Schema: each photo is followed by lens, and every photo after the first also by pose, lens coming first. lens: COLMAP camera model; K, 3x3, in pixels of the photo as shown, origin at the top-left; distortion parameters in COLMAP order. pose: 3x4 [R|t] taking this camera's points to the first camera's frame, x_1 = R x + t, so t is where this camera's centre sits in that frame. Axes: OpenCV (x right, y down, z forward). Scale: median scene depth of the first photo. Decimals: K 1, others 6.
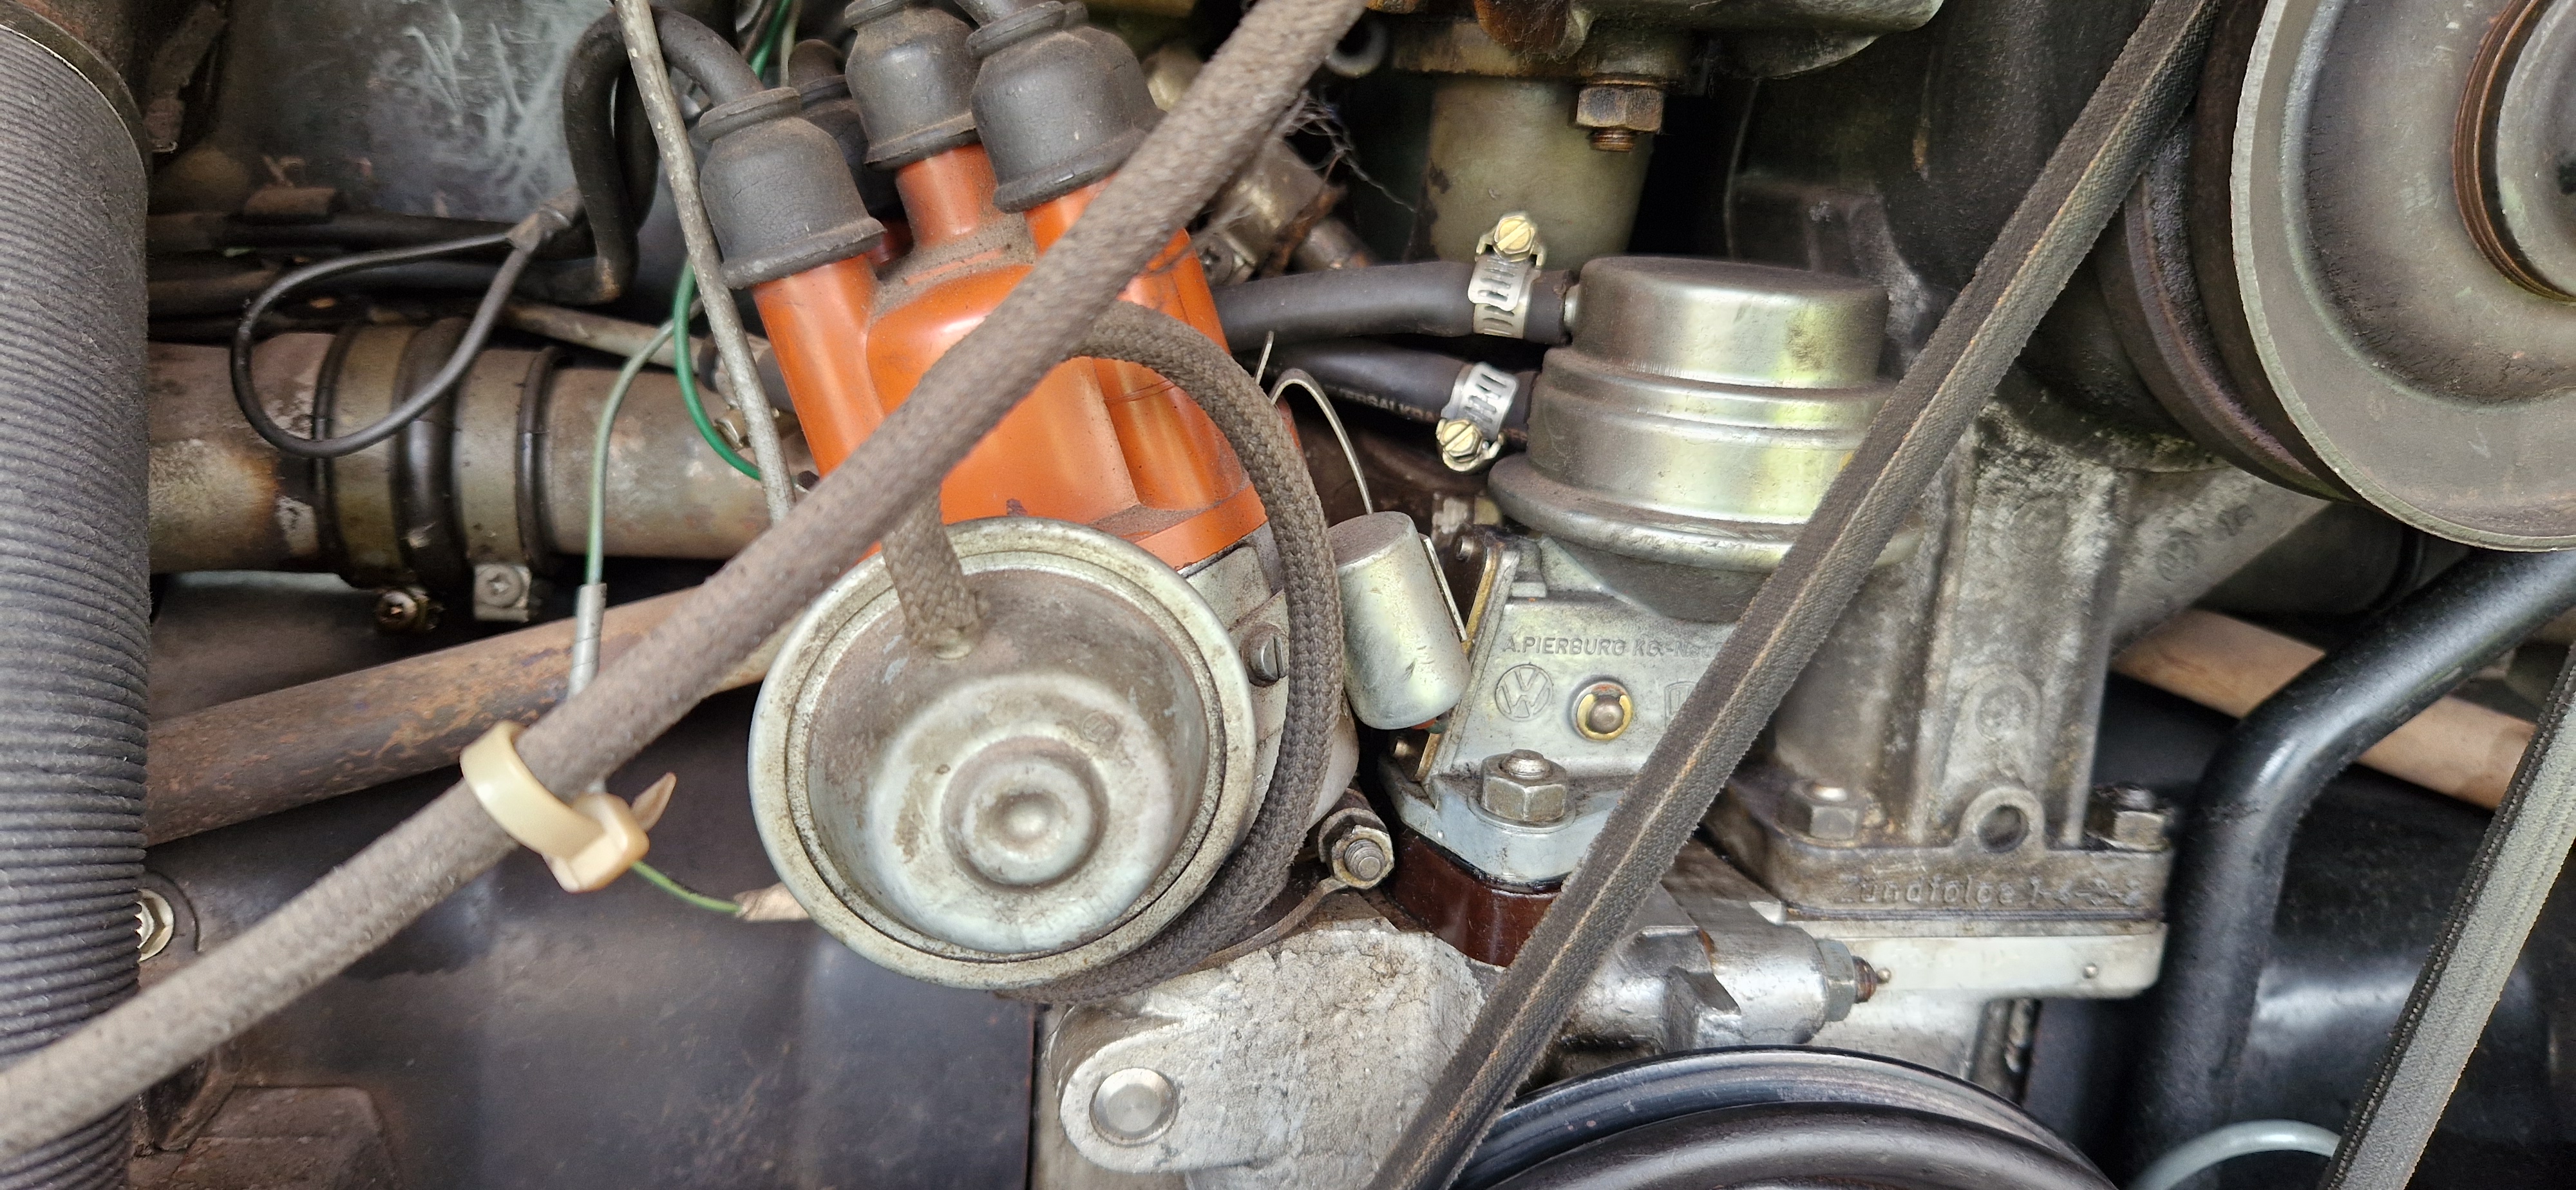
lens RADIAL K [[1761.7, 0, 1255.7], [0, 1761.7, 571.1], [0, 0, 1]] dist [0.071637, -0.091794]
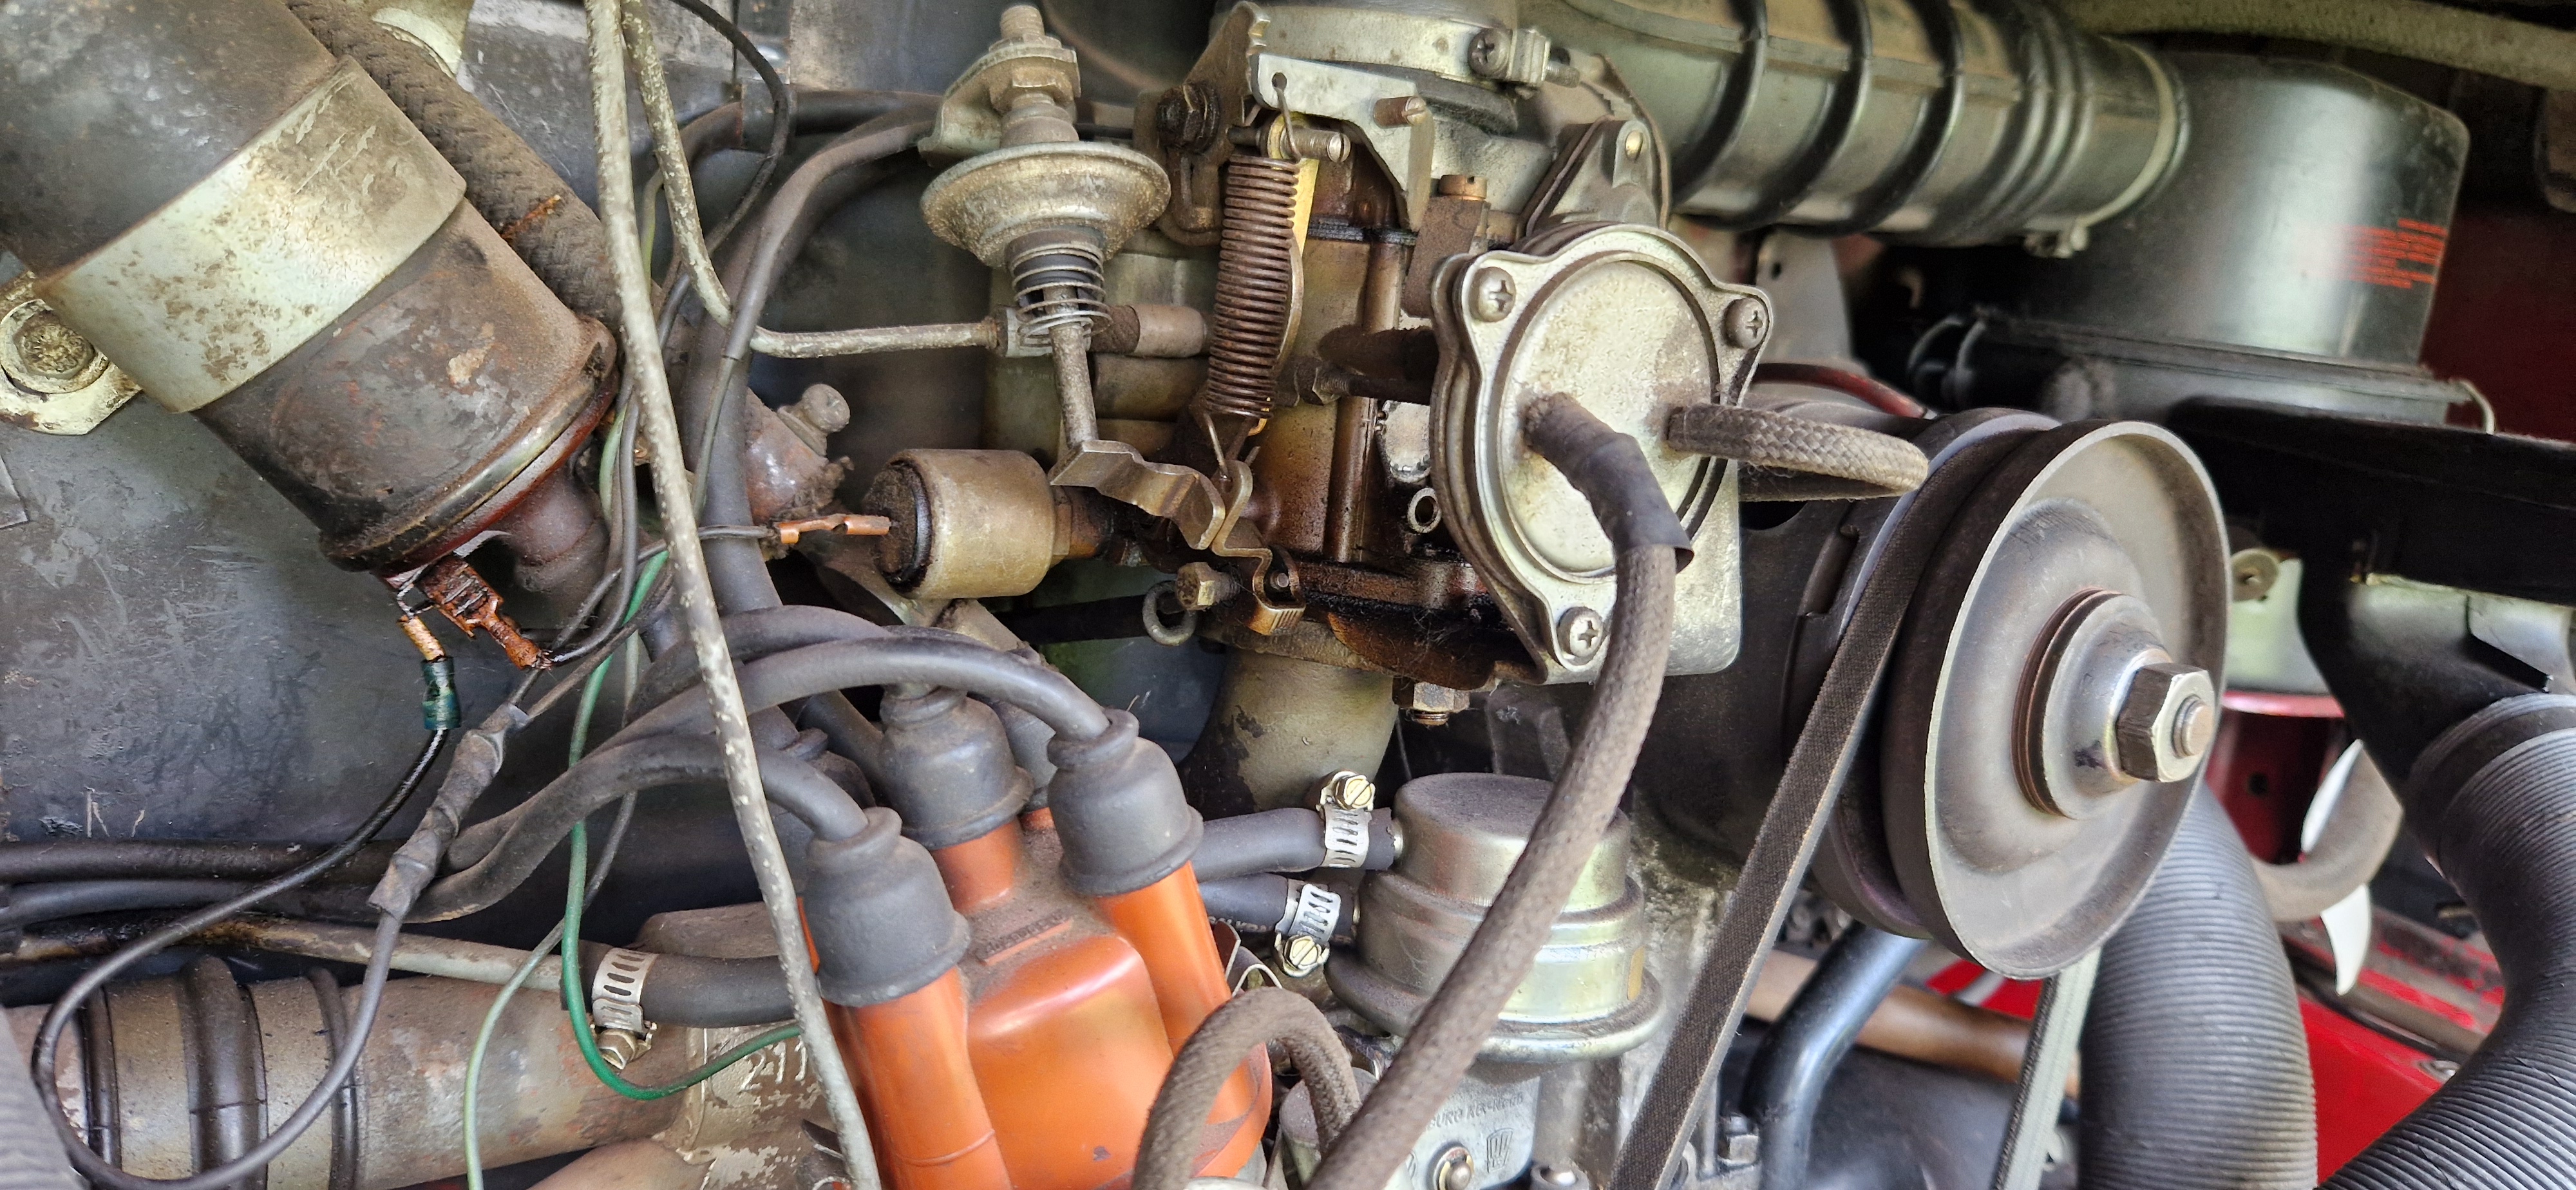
lens RADIAL K [[1761.7, 0, 1255.7], [0, 1761.7, 571.1], [0, 0, 1]] dist [0.071637, -0.091794]
pose [[0.887081, -0.067026, 0.456721, -0.422540], [0.103787, 0.993030, -0.055853, -0.258120], [-0.449794, 0.096948, 0.887855, -0.053742]]
